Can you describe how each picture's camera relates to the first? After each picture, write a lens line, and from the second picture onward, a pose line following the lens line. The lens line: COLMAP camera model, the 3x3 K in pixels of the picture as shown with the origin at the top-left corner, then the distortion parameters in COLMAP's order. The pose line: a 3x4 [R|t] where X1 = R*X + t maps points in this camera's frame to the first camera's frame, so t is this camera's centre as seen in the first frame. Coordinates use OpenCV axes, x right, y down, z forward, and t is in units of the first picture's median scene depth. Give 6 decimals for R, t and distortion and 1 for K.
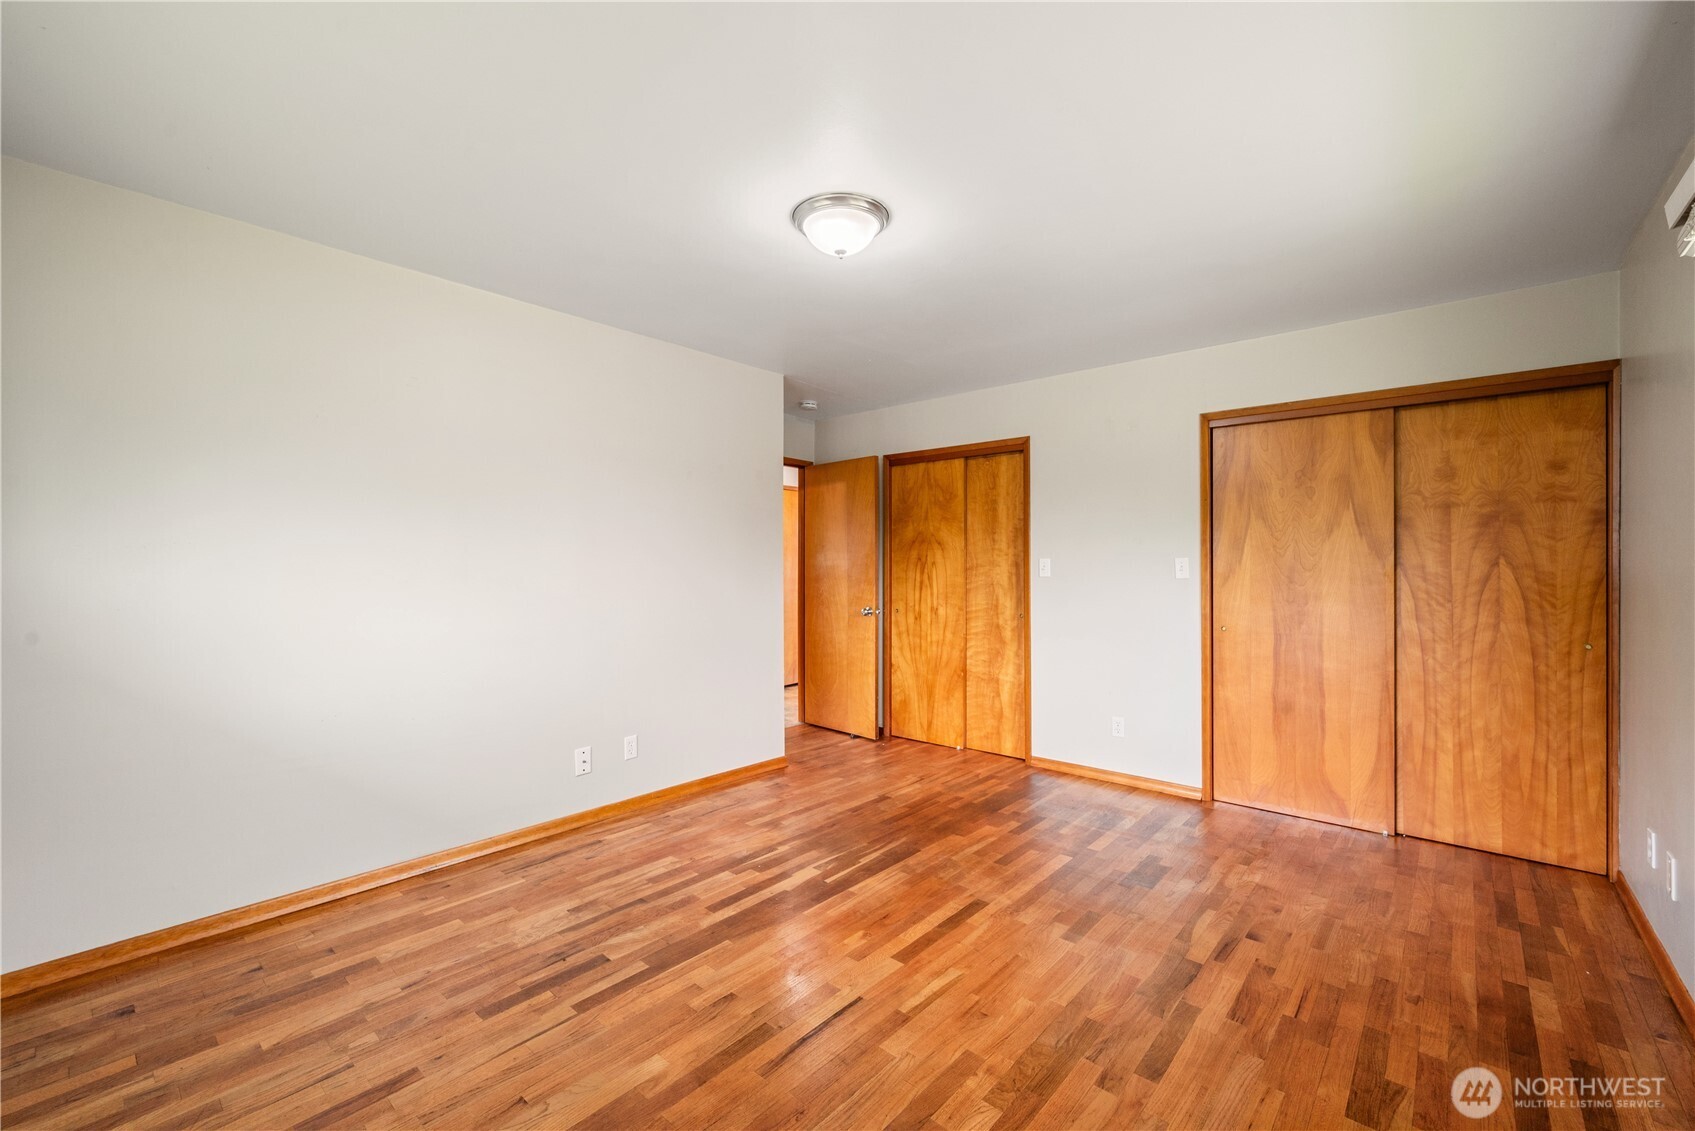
lens RADIAL K [[701.0, 0, 847.5], [0, 701.0, 565.5], [0, 0, 1]] dist [-0.001351, -0.000013]
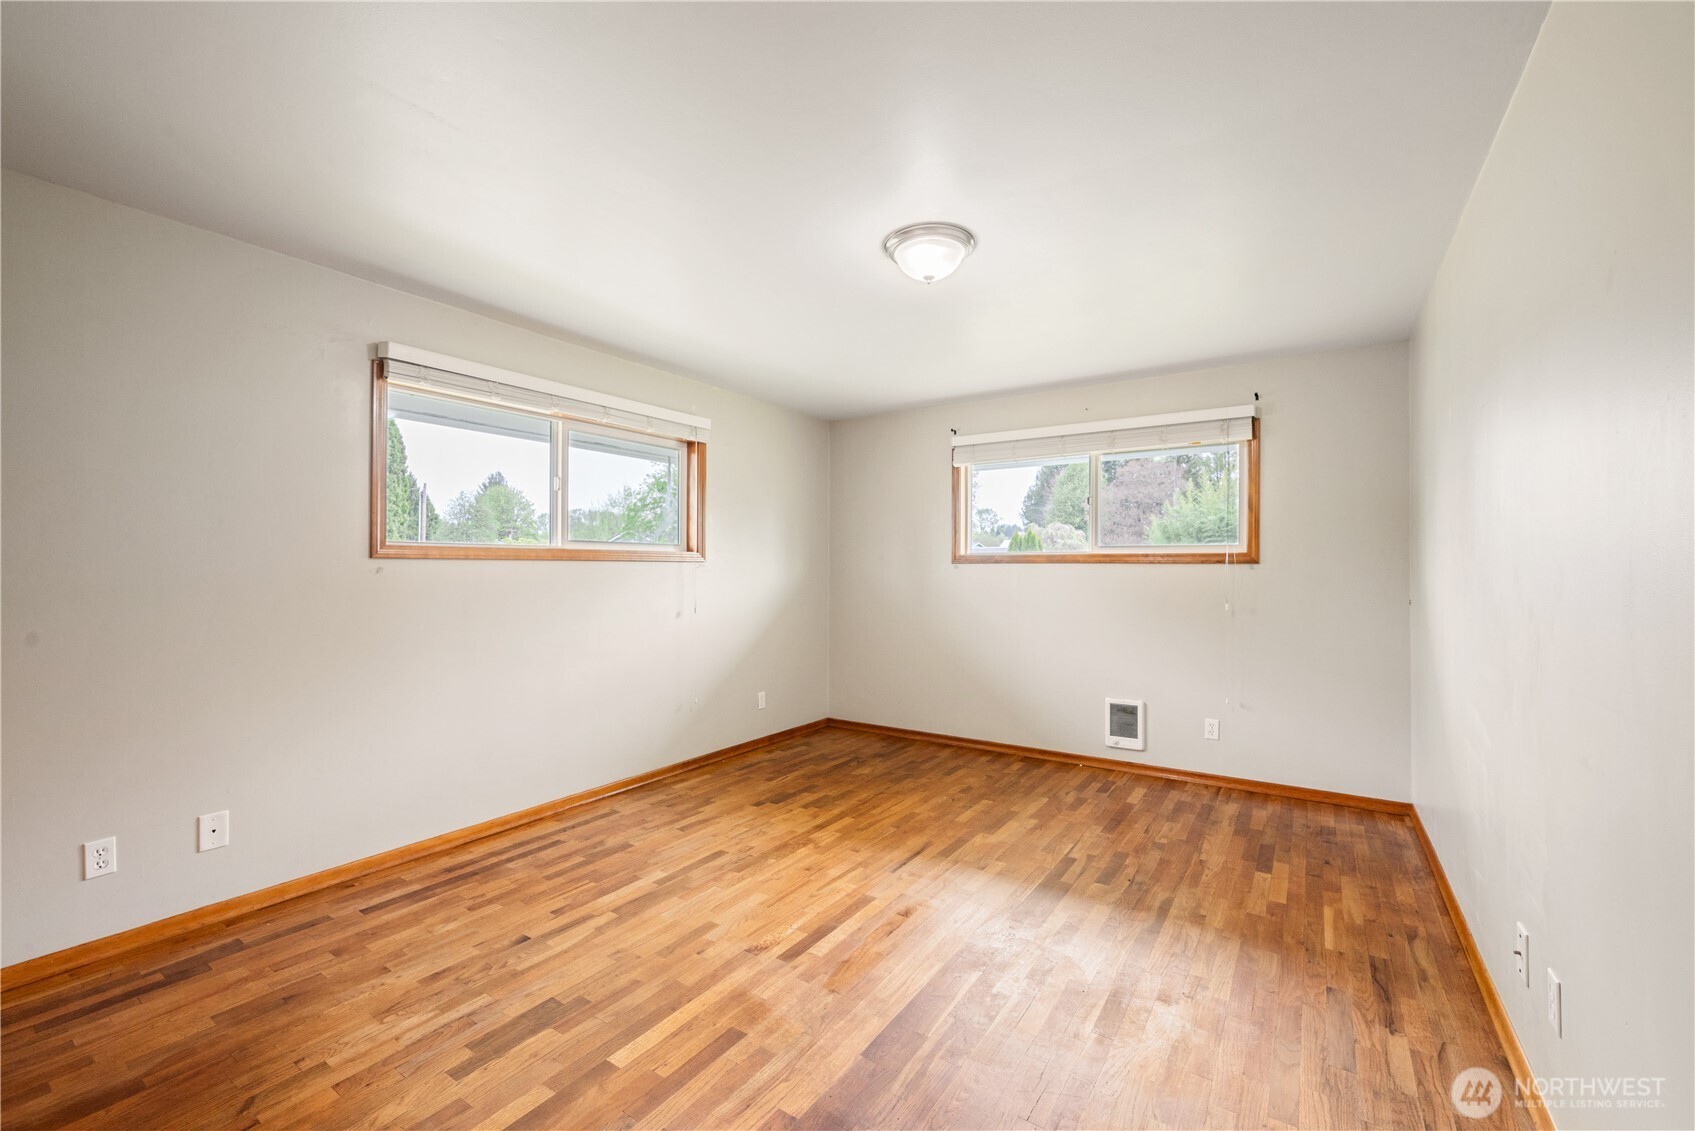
lens RADIAL K [[701.0, 0, 847.5], [0, 701.0, 565.5], [0, 0, 1]] dist [-0.001351, -0.000013]
pose [[-0.991481, -0.005206, -0.130149, 0.280895], [-0.004369, 0.999968, -0.006718, 0.003946], [0.130180, -0.006092, -0.991472, 2.285368]]
